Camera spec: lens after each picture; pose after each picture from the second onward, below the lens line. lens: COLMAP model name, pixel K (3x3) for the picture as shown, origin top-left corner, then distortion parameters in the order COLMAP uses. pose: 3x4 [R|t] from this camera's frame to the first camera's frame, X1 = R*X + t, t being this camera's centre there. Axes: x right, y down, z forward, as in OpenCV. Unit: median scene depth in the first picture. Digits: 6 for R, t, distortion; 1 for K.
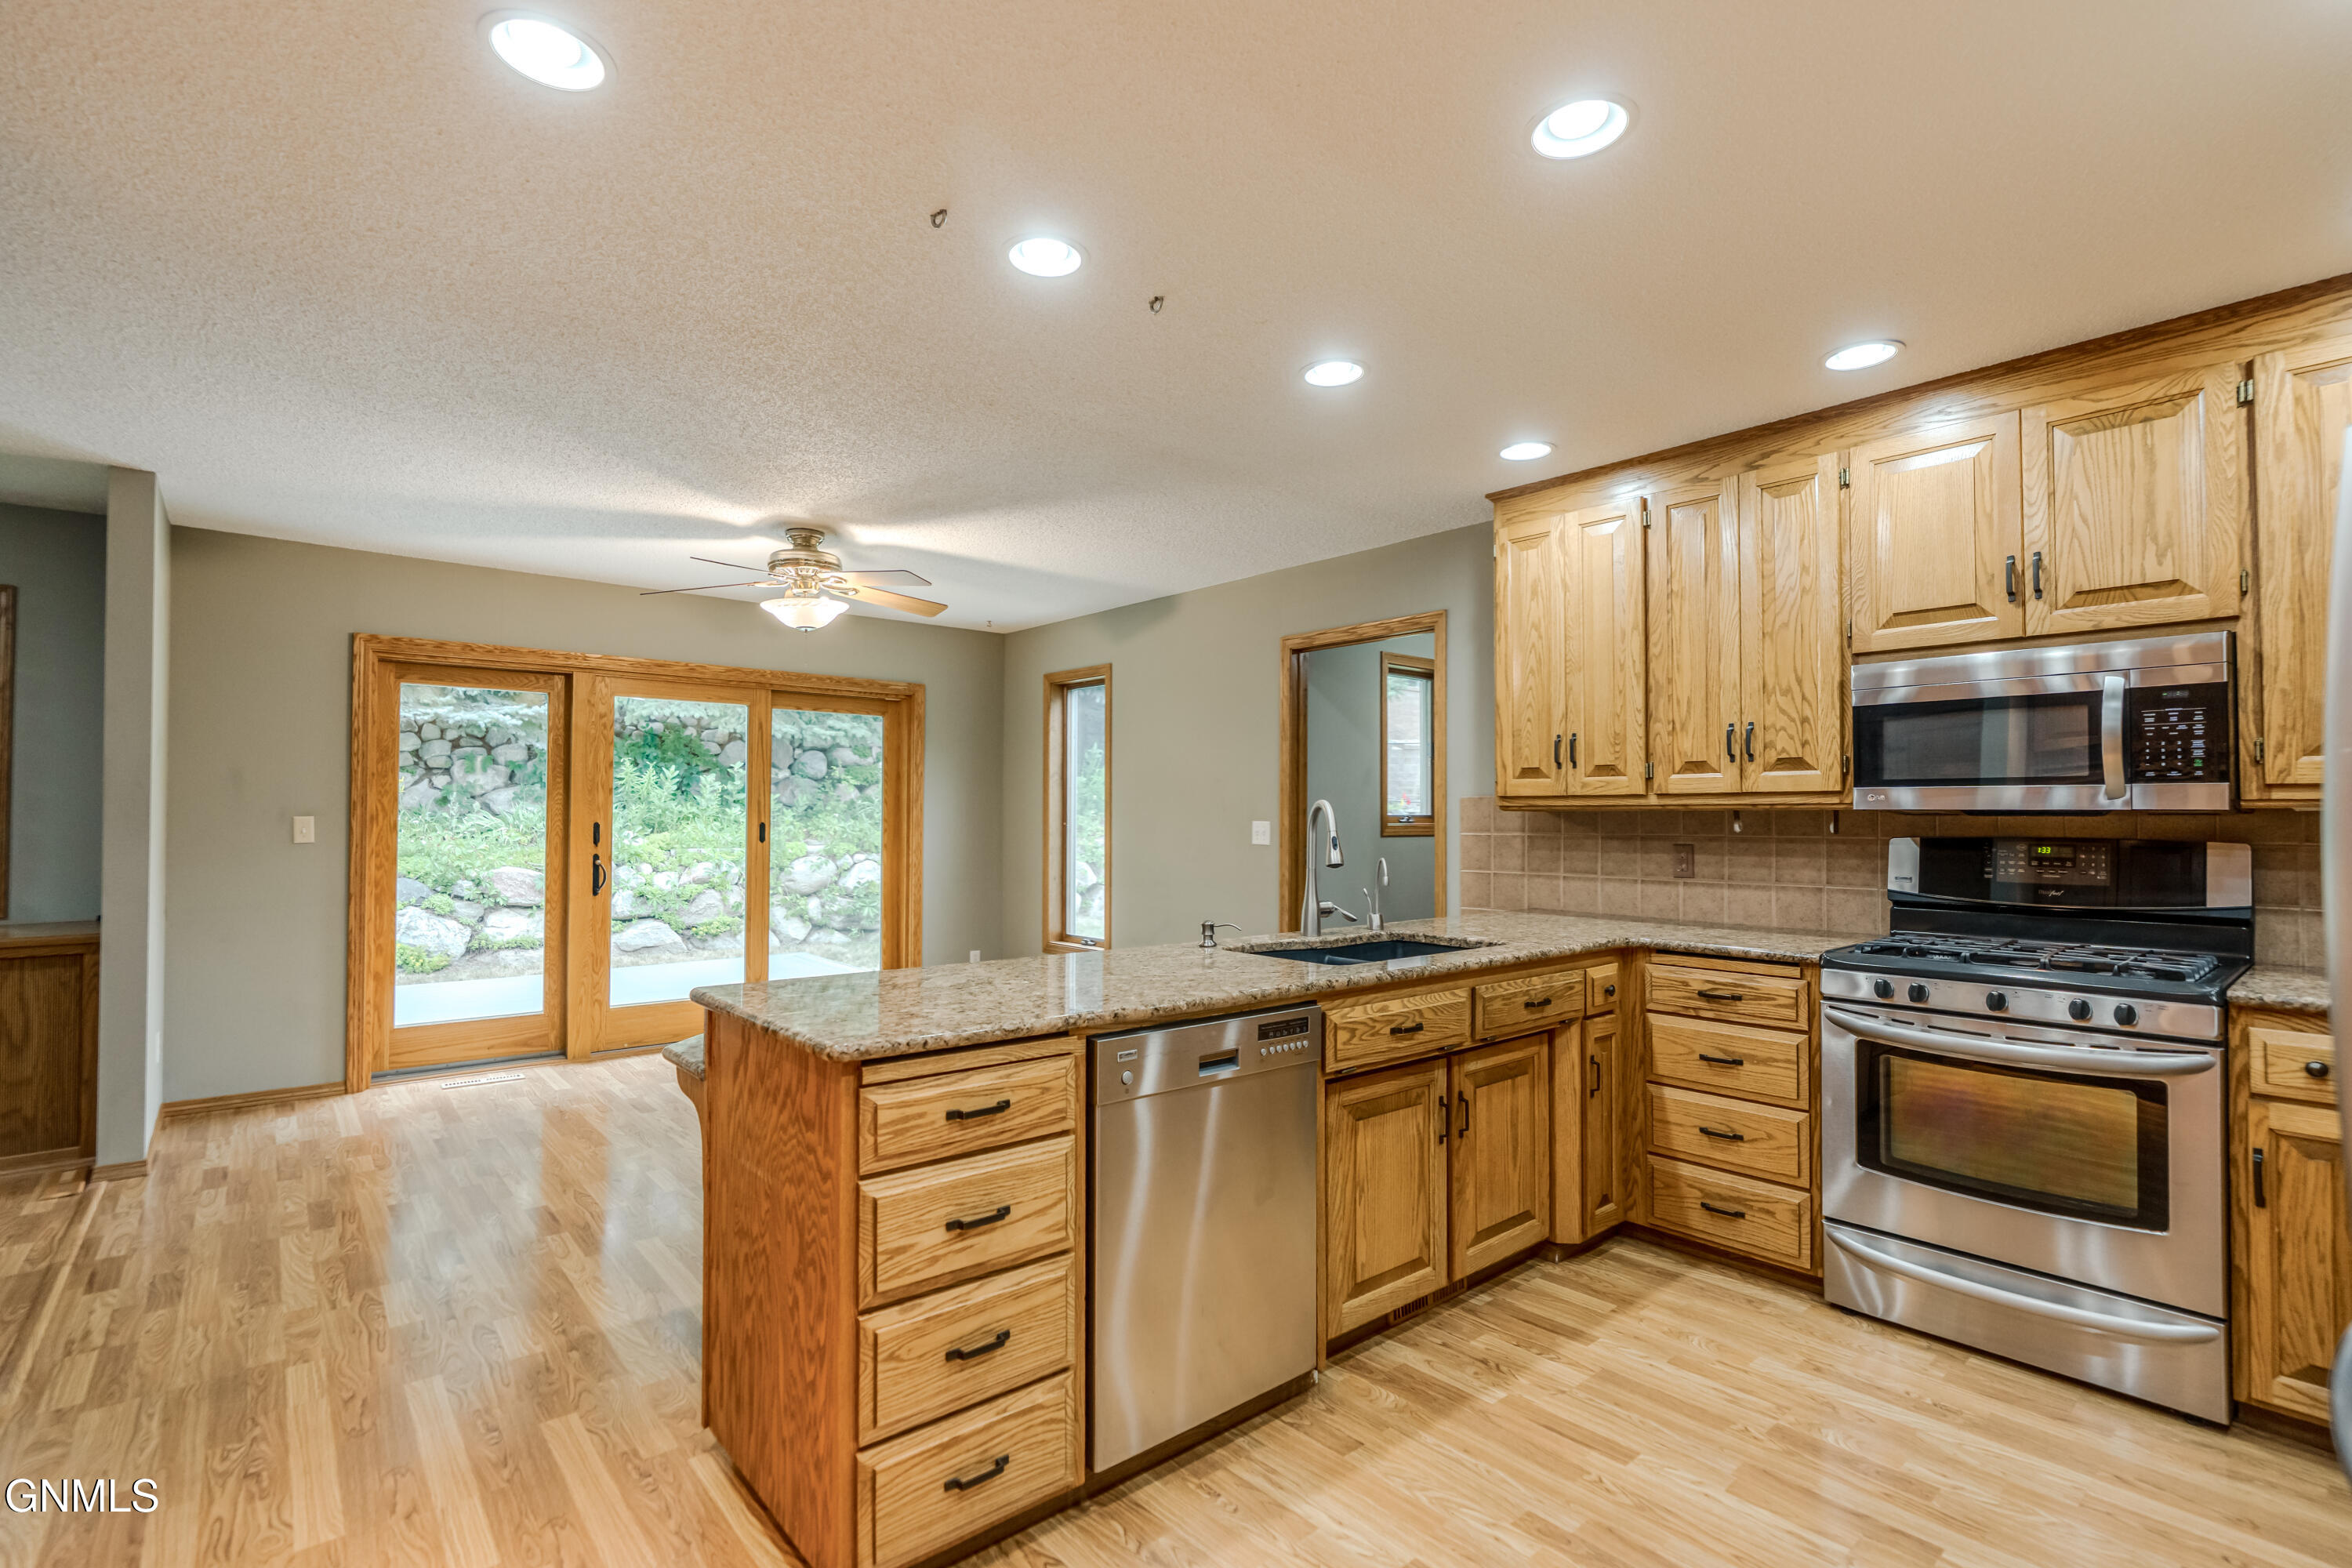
lens RADIAL K [[1088.7, 0, 1175.8], [0, 1088.7, 815.8], [0, 0, 1]] dist [-0.000354, 0.001036]
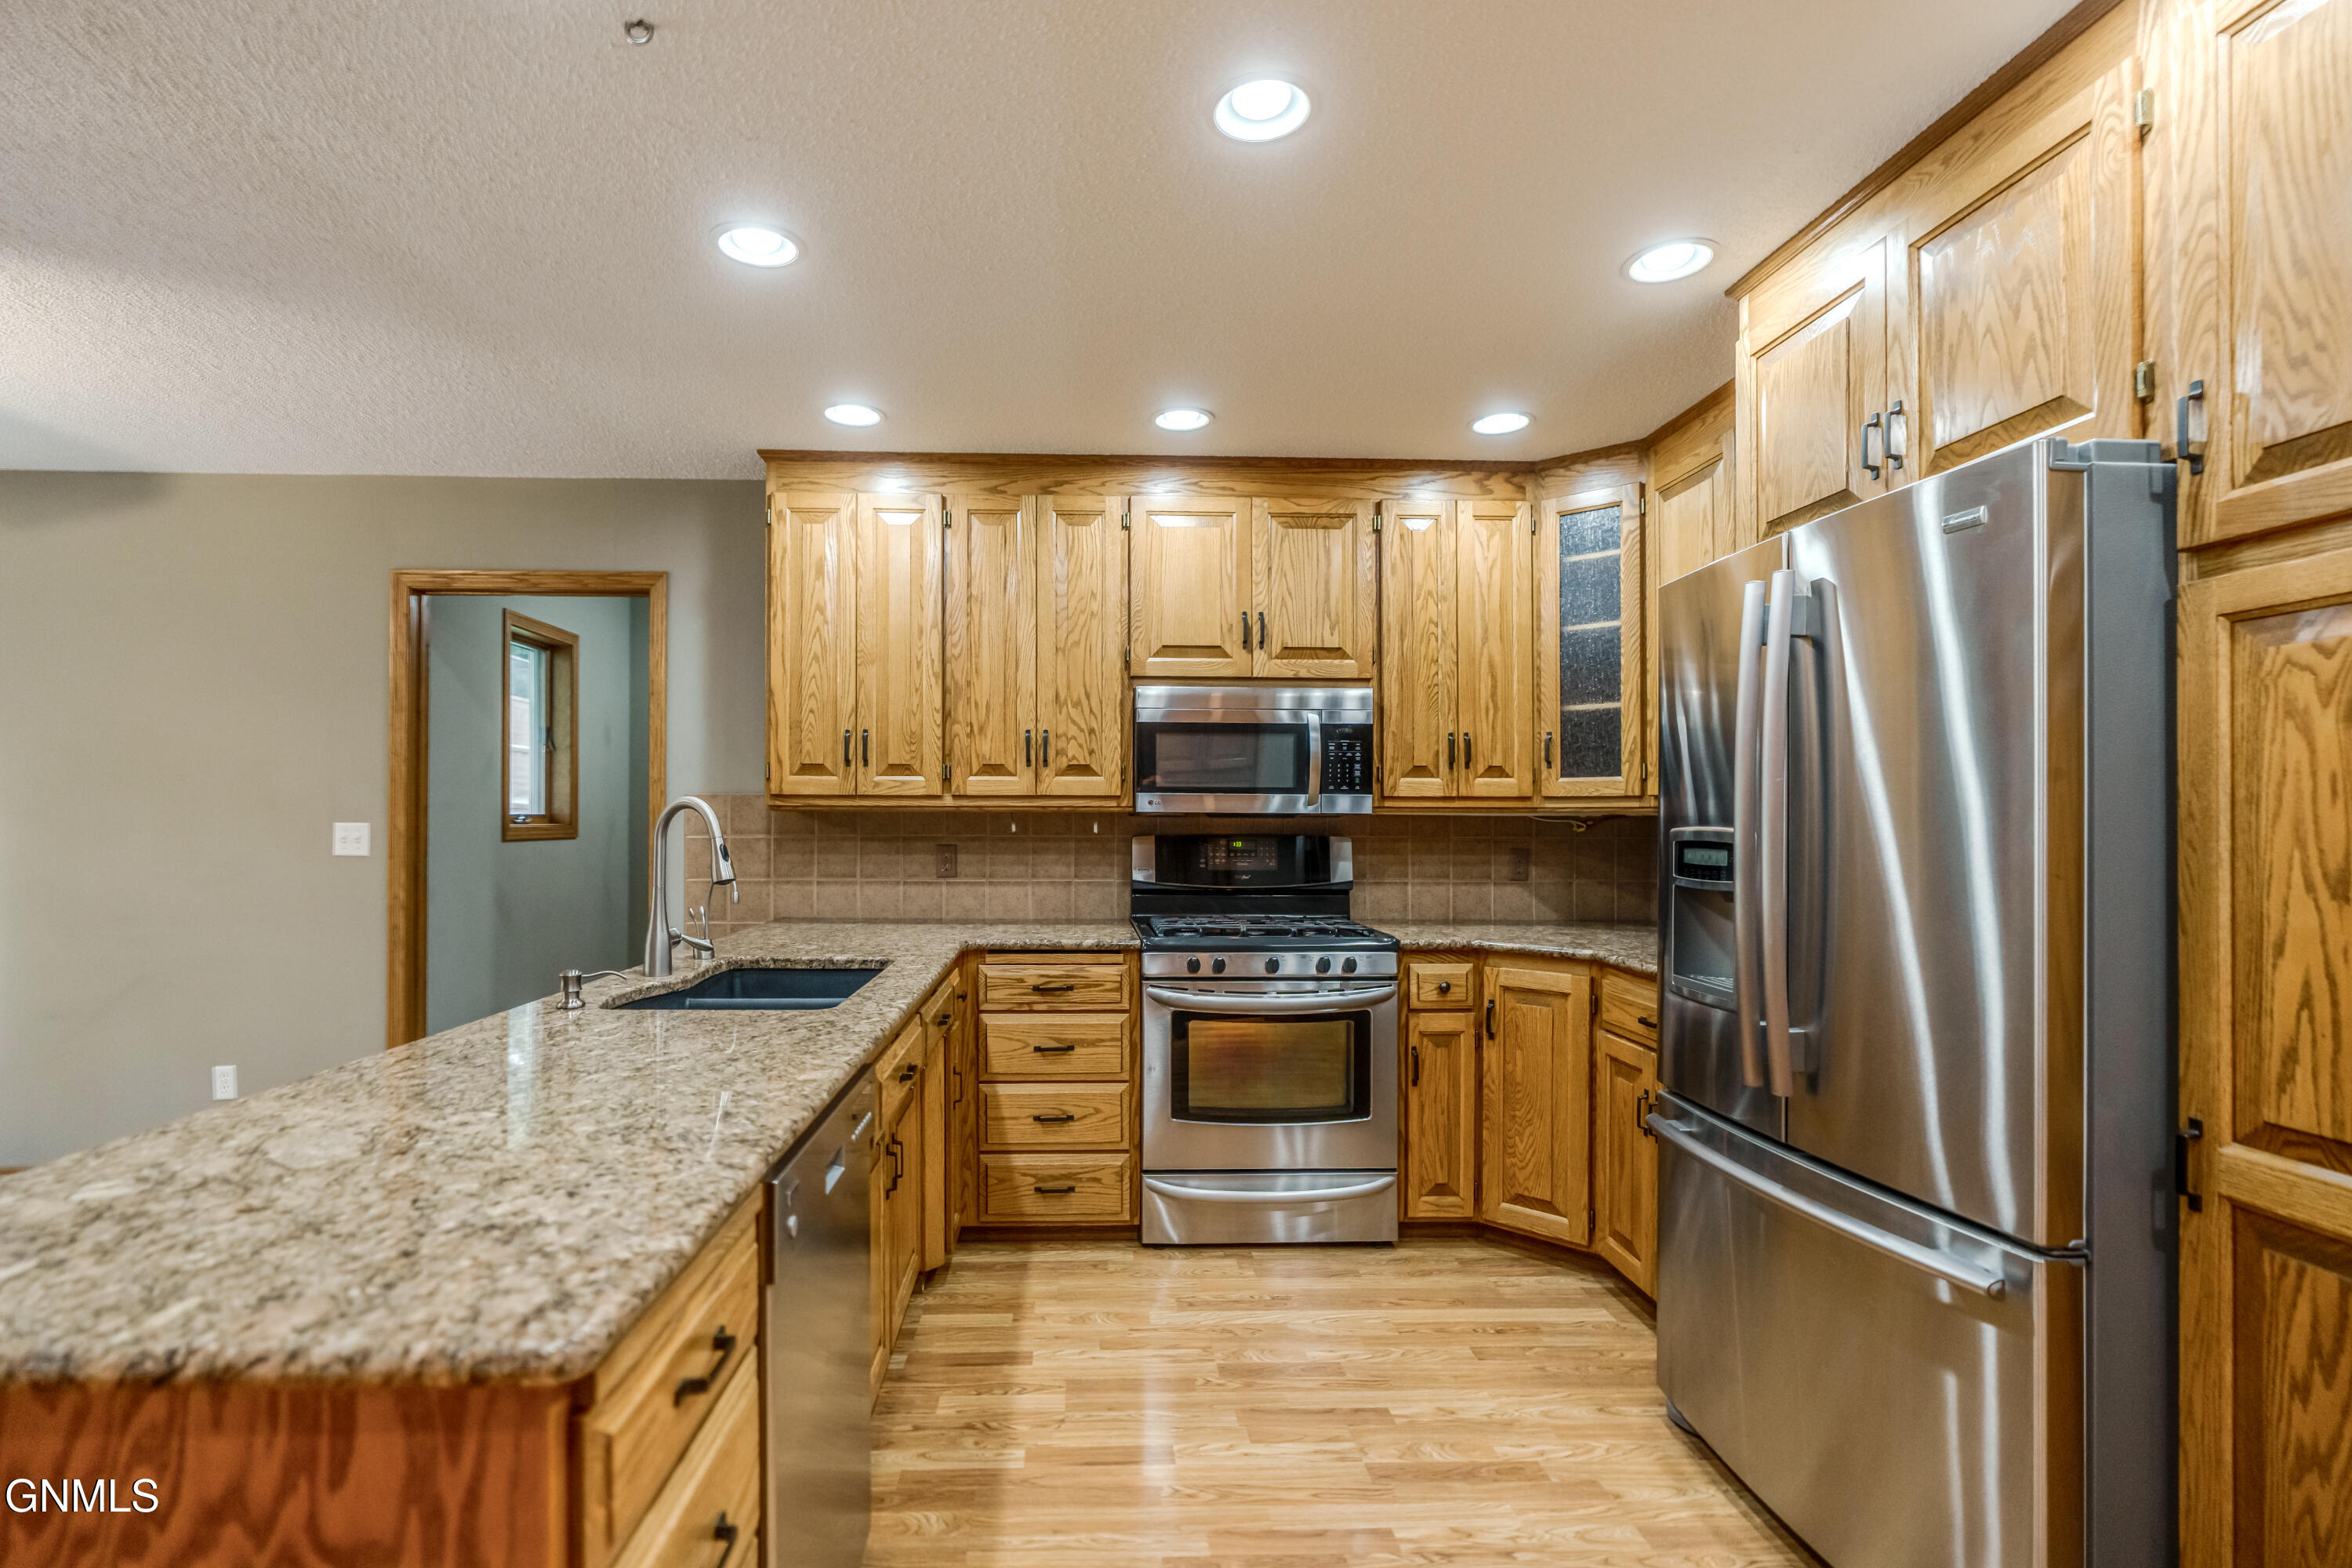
lens RADIAL K [[1075.6, 0, 1168.7], [0, 1075.6, 830.0], [0, 0, 1]] dist [-0.011655, 0.000348]
pose [[0.623508, -0.008726, 0.781769, -0.239710], [-0.002784, 0.999907, 0.013381, -0.002039], [-0.781812, -0.010519, 0.623425, 0.260679]]
